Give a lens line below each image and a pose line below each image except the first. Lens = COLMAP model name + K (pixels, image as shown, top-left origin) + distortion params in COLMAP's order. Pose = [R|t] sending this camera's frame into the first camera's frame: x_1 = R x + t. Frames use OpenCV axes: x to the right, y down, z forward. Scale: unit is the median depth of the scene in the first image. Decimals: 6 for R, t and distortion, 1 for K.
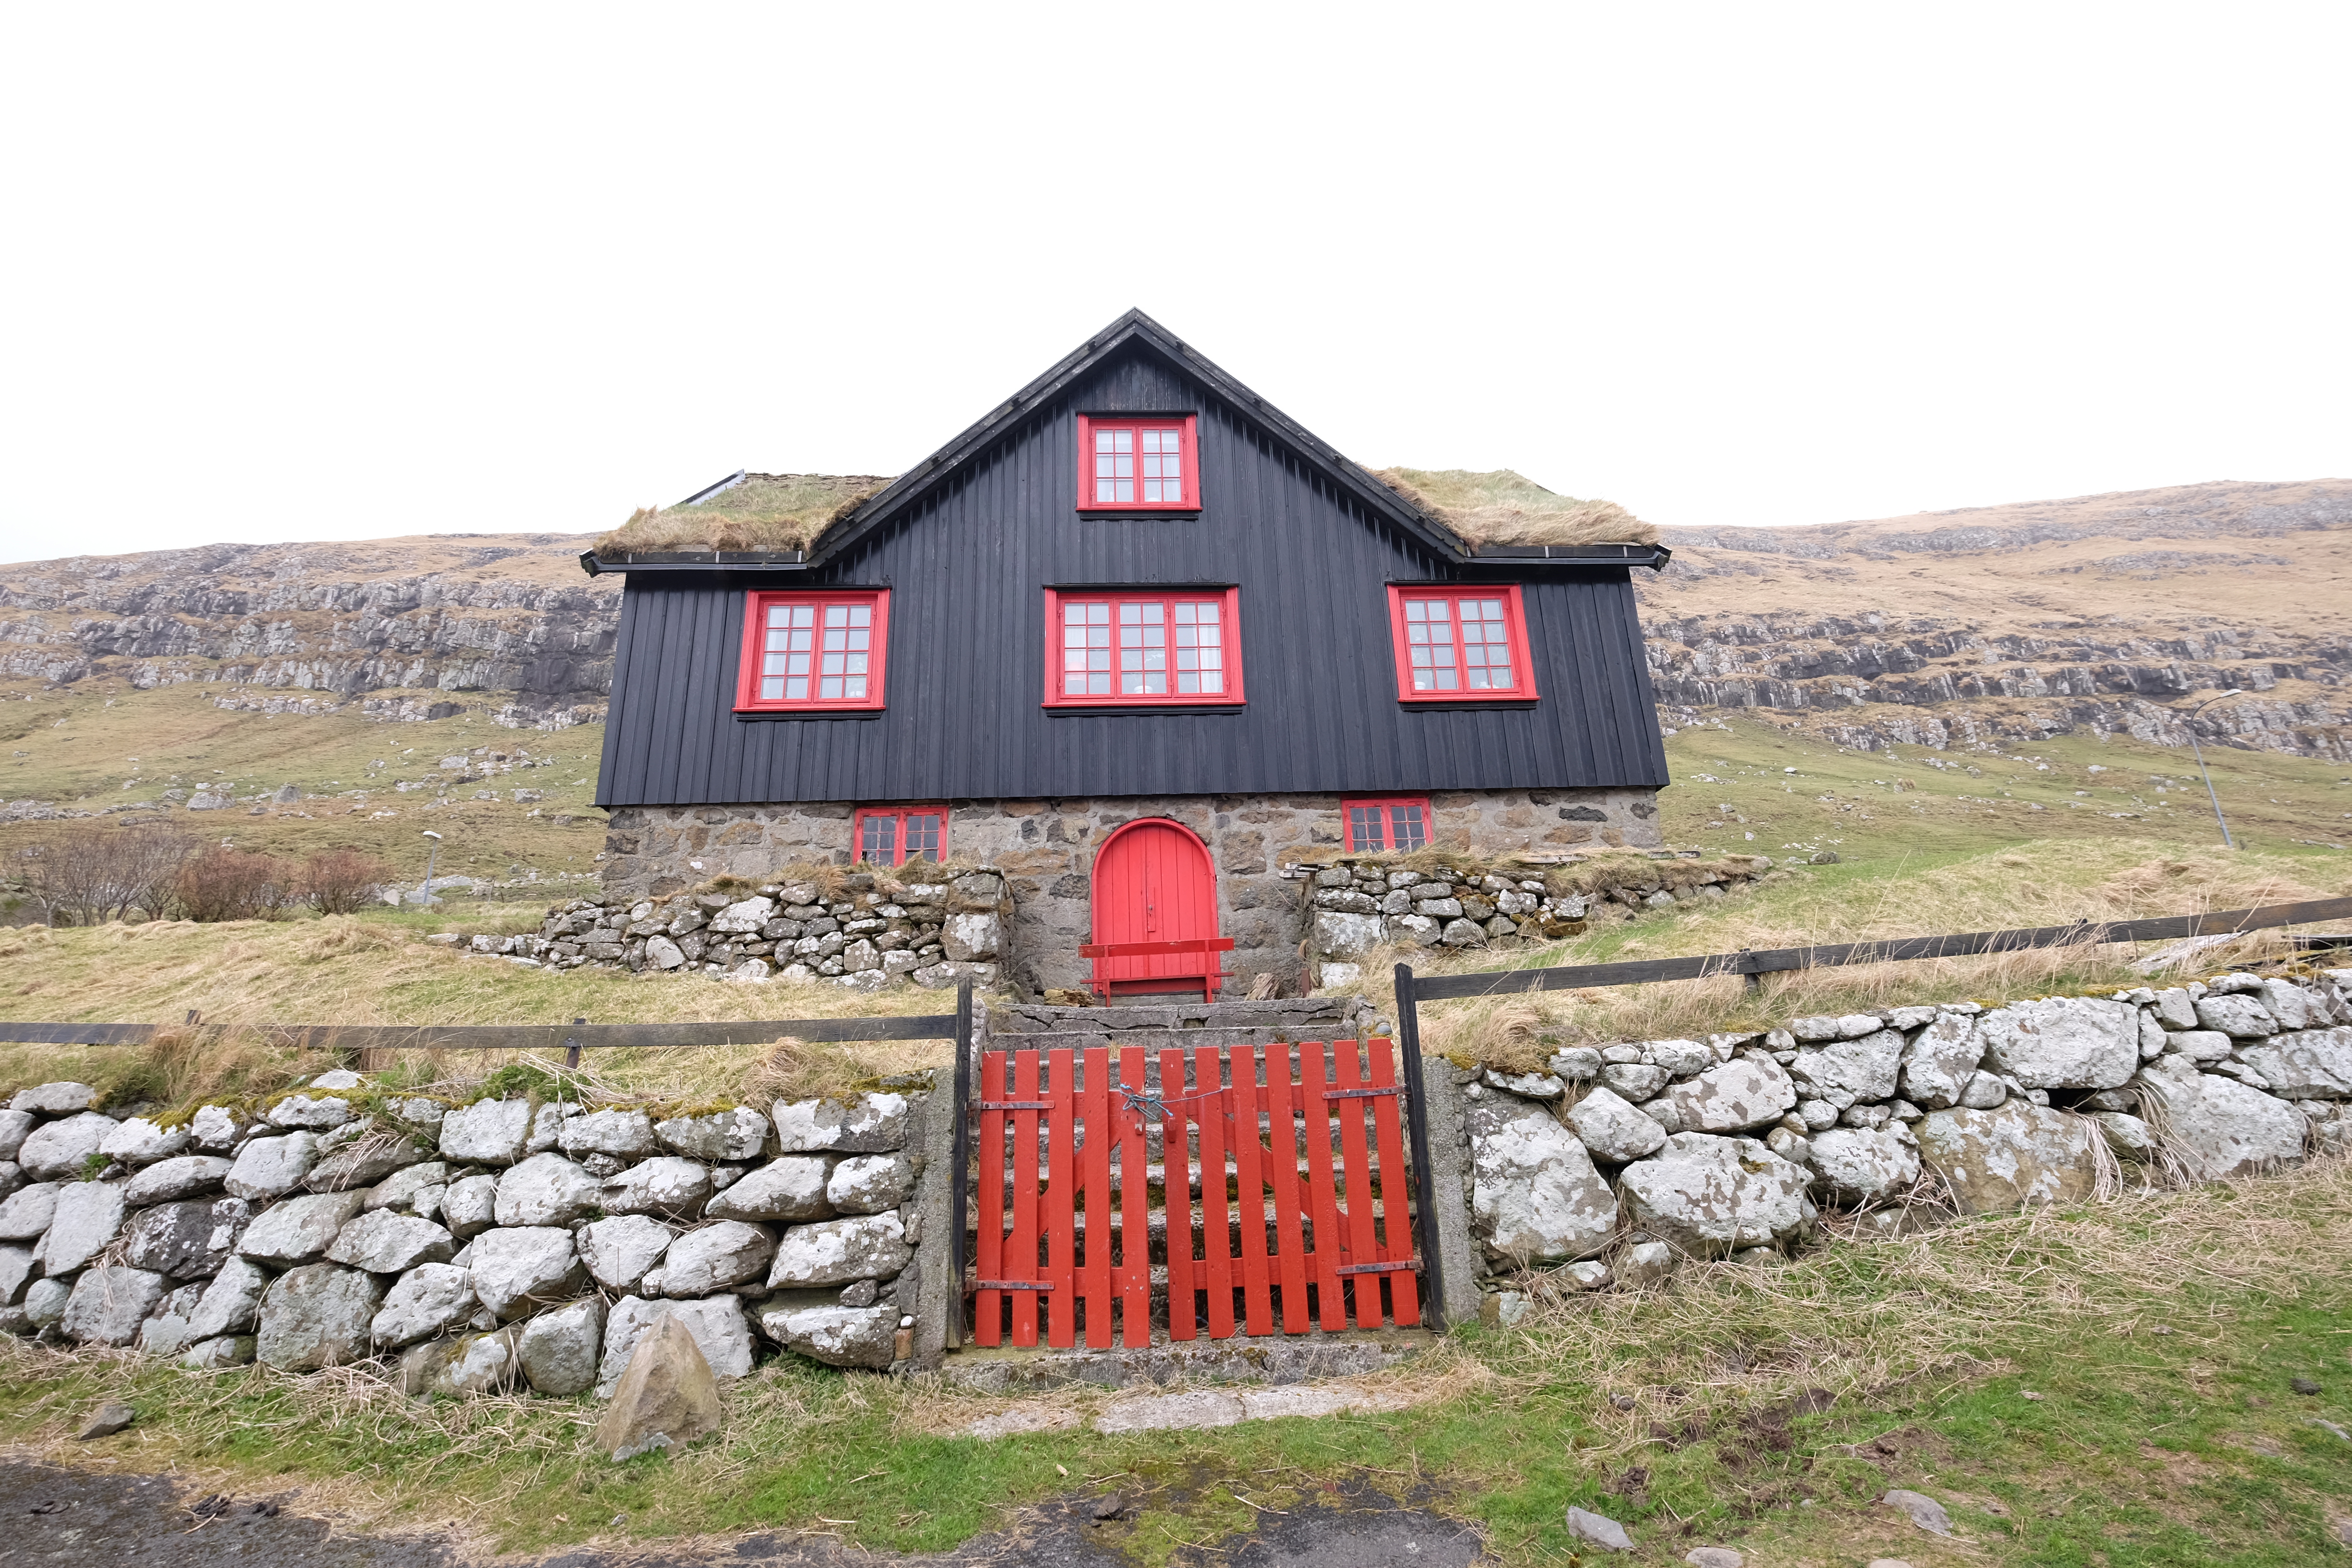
lens RADIAL K [[1020.4, 0, 1181.9], [0, 1020.4, 770.7], [0, 0, 1]] dist [0.001619, 0.000802]
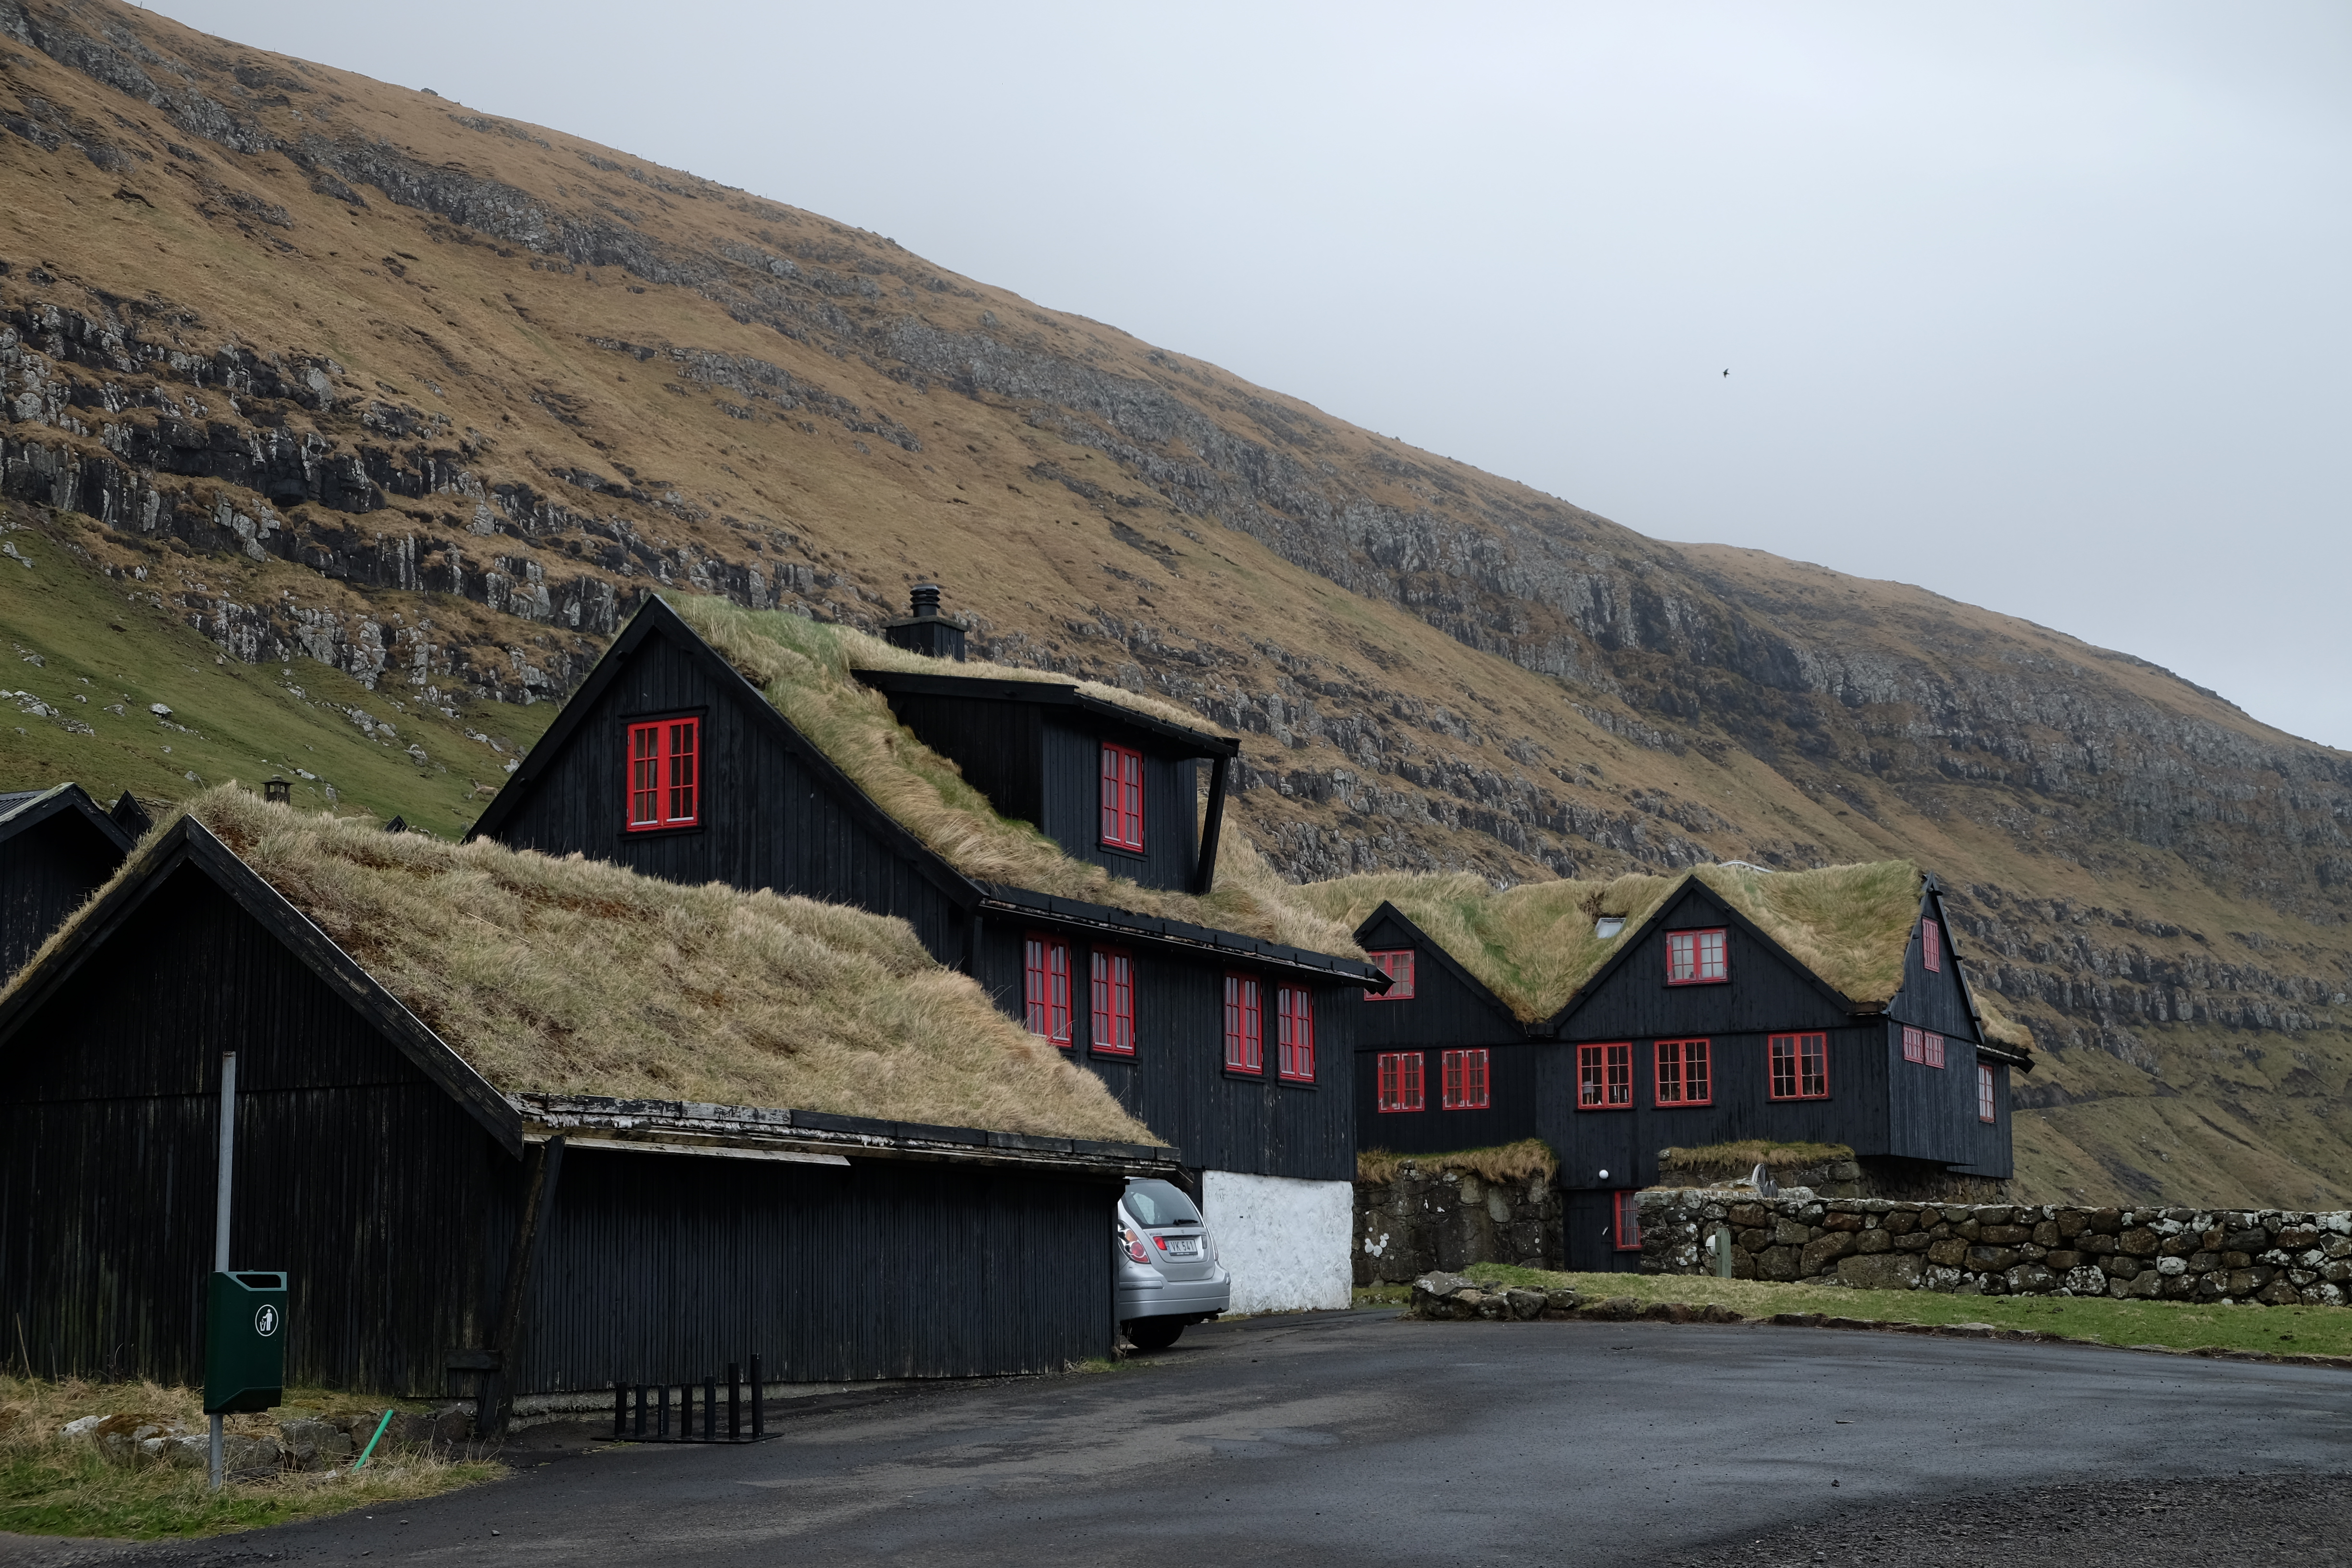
lens RADIAL K [[3191.1, 0, 1177.0], [0, 3191.1, 784.6], [0, 0, 1]] dist [0.037925, 0.000000]
pose [[0.578819, 0.164260, 0.798741, -0.268462], [-0.253688, 0.967169, -0.015058, -0.046224], [-0.774991, -0.193915, 0.601487, -0.263502]]
